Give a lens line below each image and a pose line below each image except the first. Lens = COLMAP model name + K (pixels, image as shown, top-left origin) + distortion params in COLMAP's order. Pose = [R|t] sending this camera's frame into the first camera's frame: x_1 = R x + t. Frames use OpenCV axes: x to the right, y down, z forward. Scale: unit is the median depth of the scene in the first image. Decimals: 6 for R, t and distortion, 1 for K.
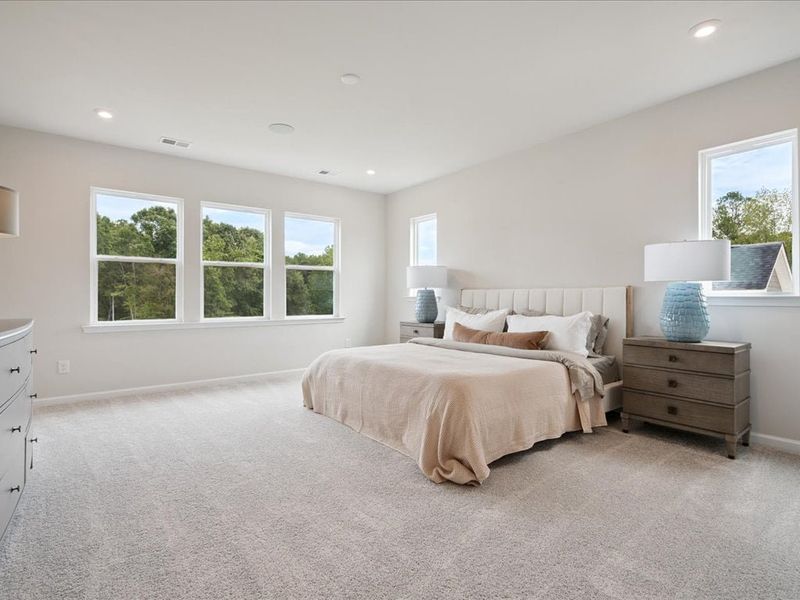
lens RADIAL K [[465.8, 0, 396.2], [0, 465.8, 301.3], [0, 0, 1]] dist [0.000731, 0.000537]
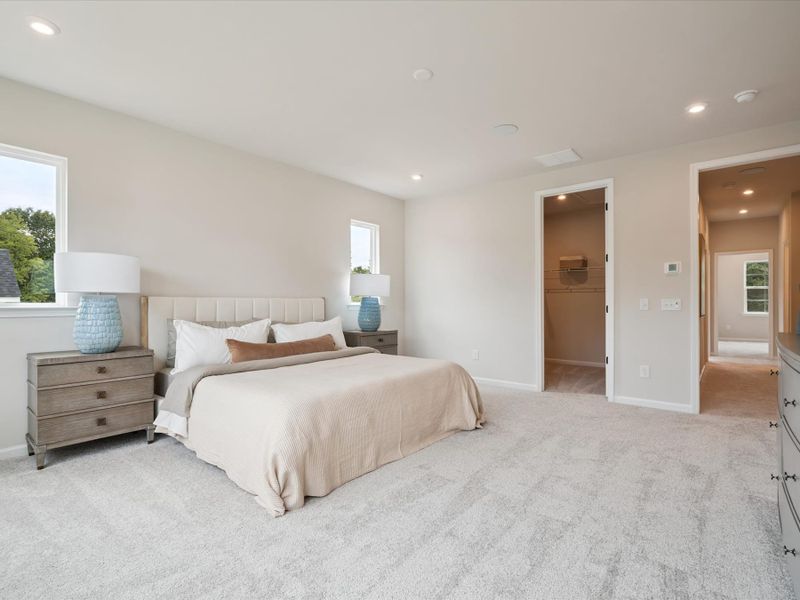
lens RADIAL K [[410.7, 0, 396.2], [0, 410.7, 302.7], [0, 0, 1]] dist [-0.001604, 0.000458]
pose [[-0.250188, 0.009281, 0.968153, -0.761317], [0.019122, 0.999806, -0.004643, -0.008588], [-0.968008, 0.017351, -0.250317, 1.104344]]
